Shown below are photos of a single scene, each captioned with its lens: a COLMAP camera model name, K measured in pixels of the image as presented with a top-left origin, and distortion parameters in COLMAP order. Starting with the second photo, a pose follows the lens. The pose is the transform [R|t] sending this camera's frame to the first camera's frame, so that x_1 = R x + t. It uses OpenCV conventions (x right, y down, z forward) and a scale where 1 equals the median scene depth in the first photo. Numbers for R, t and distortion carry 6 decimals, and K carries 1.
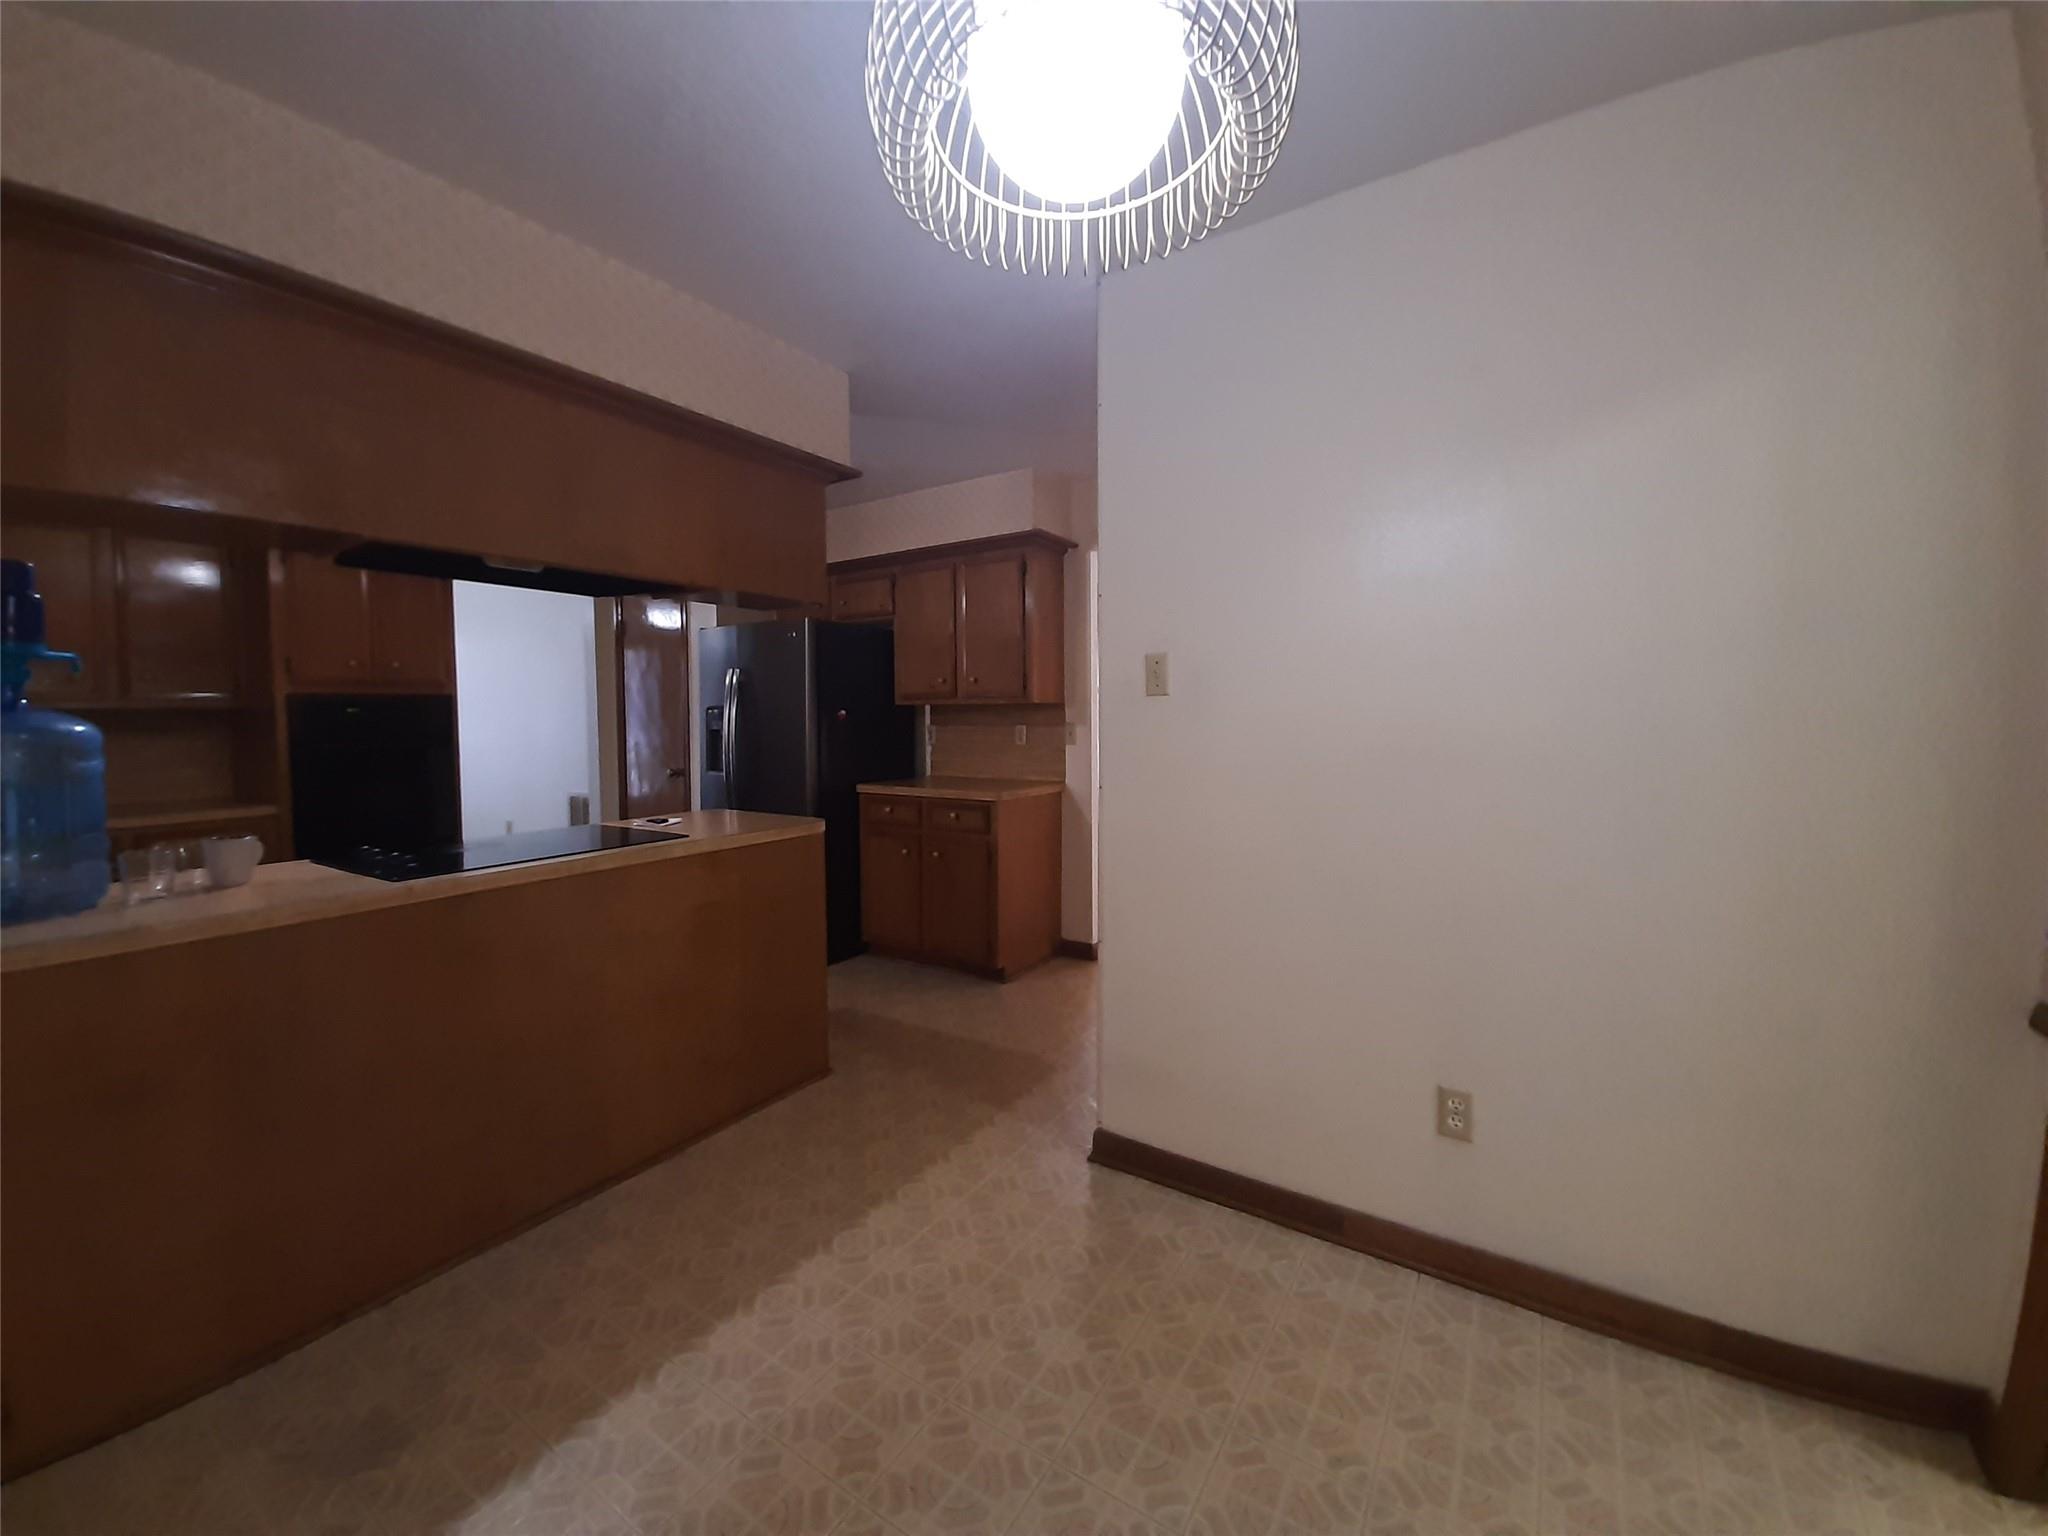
lens RADIAL K [[811.3, 0, 1024.9], [0, 811.3, 753.0], [0, 0, 1]] dist [0.007604, -0.002879]
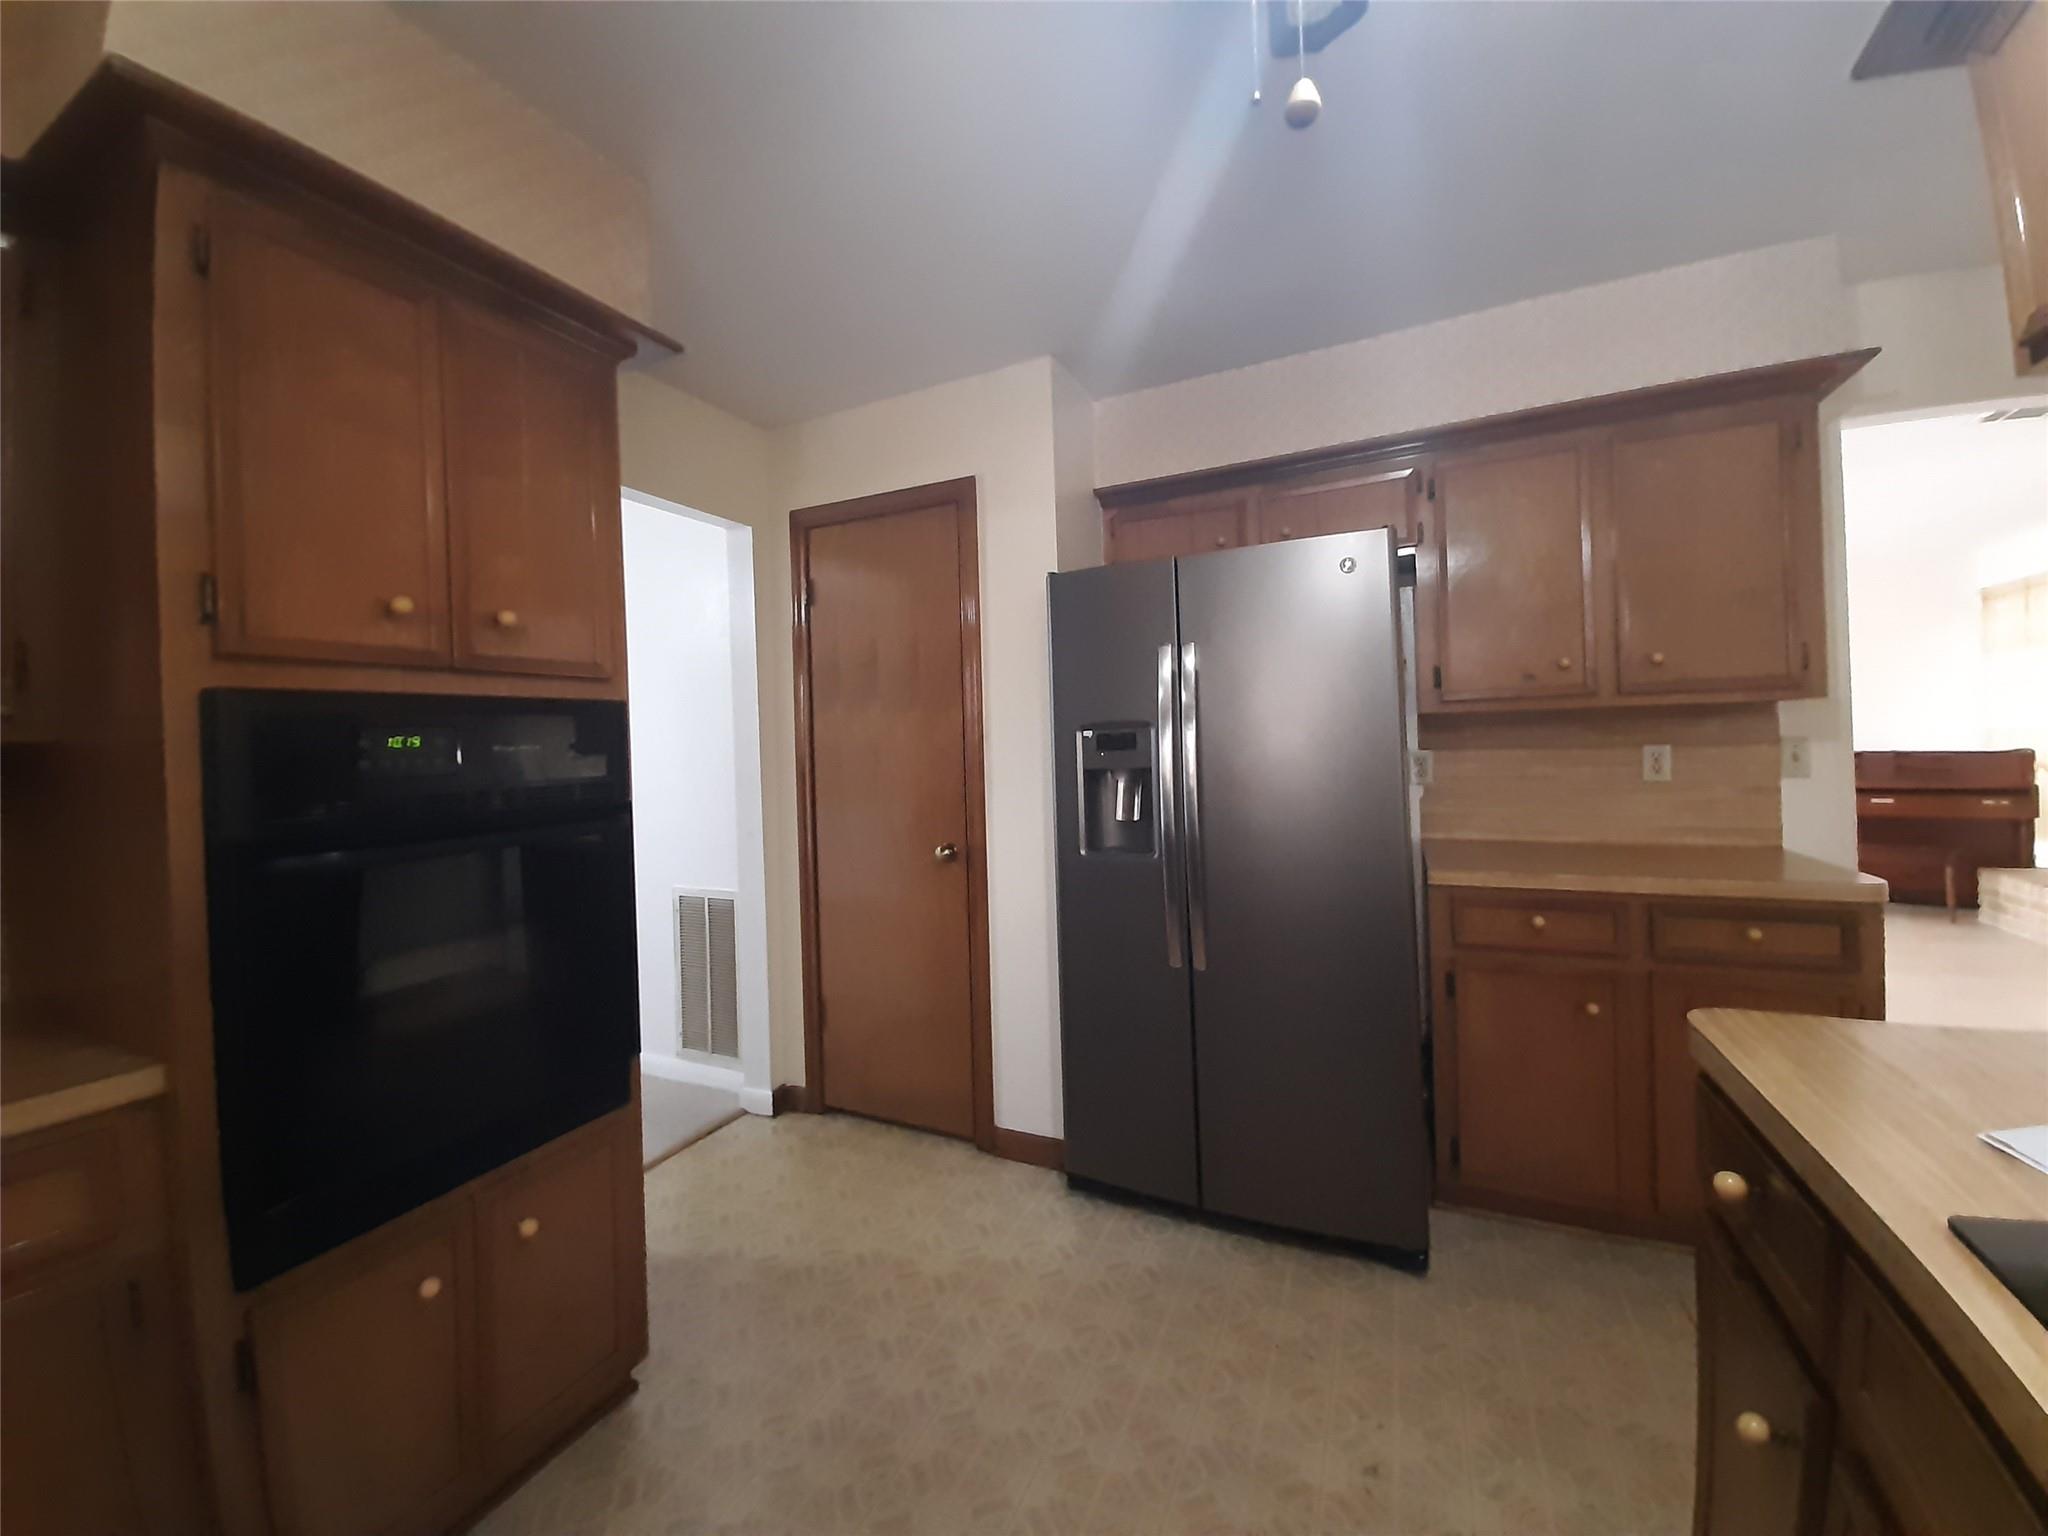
lens RADIAL K [[811.3, 0, 1035.8], [0, 811.3, 744.2], [0, 0, 1]] dist [0.007604, -0.002879]
pose [[0.991984, -0.023571, 0.124145, -0.491481], [0.029802, 0.998375, -0.048574, -0.020851], [-0.122798, 0.051884, 0.991074, 0.509705]]
